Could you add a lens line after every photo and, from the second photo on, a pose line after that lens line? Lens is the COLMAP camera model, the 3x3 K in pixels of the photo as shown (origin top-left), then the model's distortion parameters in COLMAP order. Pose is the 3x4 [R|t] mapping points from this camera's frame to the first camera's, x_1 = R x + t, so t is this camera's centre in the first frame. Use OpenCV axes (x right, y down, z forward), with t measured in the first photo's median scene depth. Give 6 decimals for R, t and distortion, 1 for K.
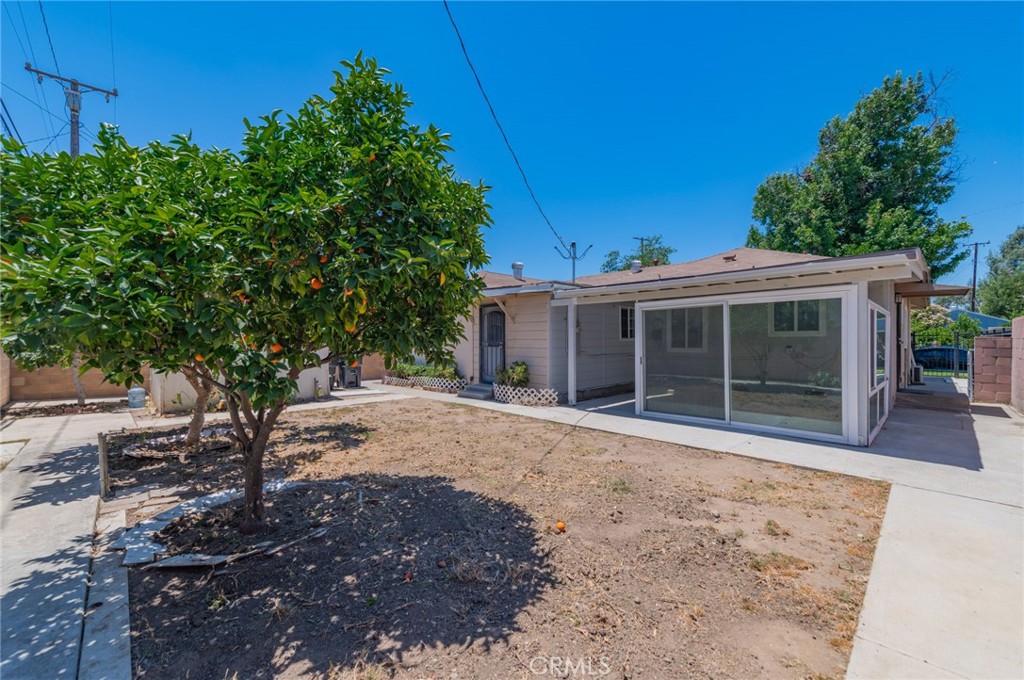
lens RADIAL K [[403.4, 0, 509.5], [0, 403.4, 340.1], [0, 0, 1]] dist [0.011364, -0.001484]
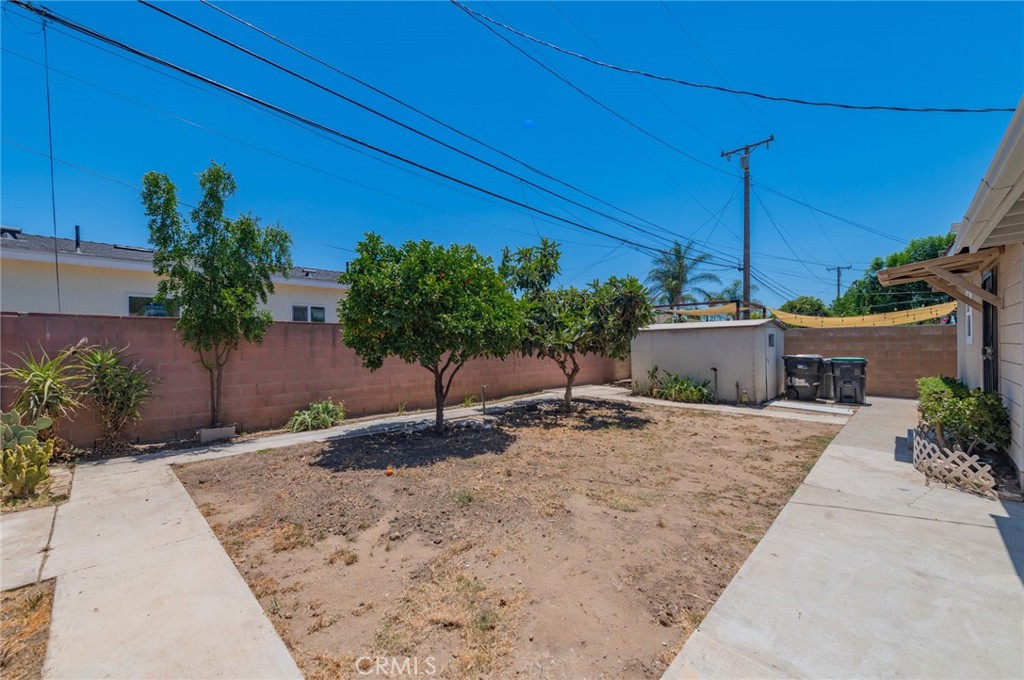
lens RADIAL K [[403.4, 0, 513.3], [0, 403.4, 343.6], [0, 0, 1]] dist [0.011364, -0.001484]
pose [[0.034167, 0.008141, -0.999383, 1.336800], [0.000758, 0.999966, 0.008172, -0.026980], [0.999416, -0.001037, 0.034160, 1.142128]]
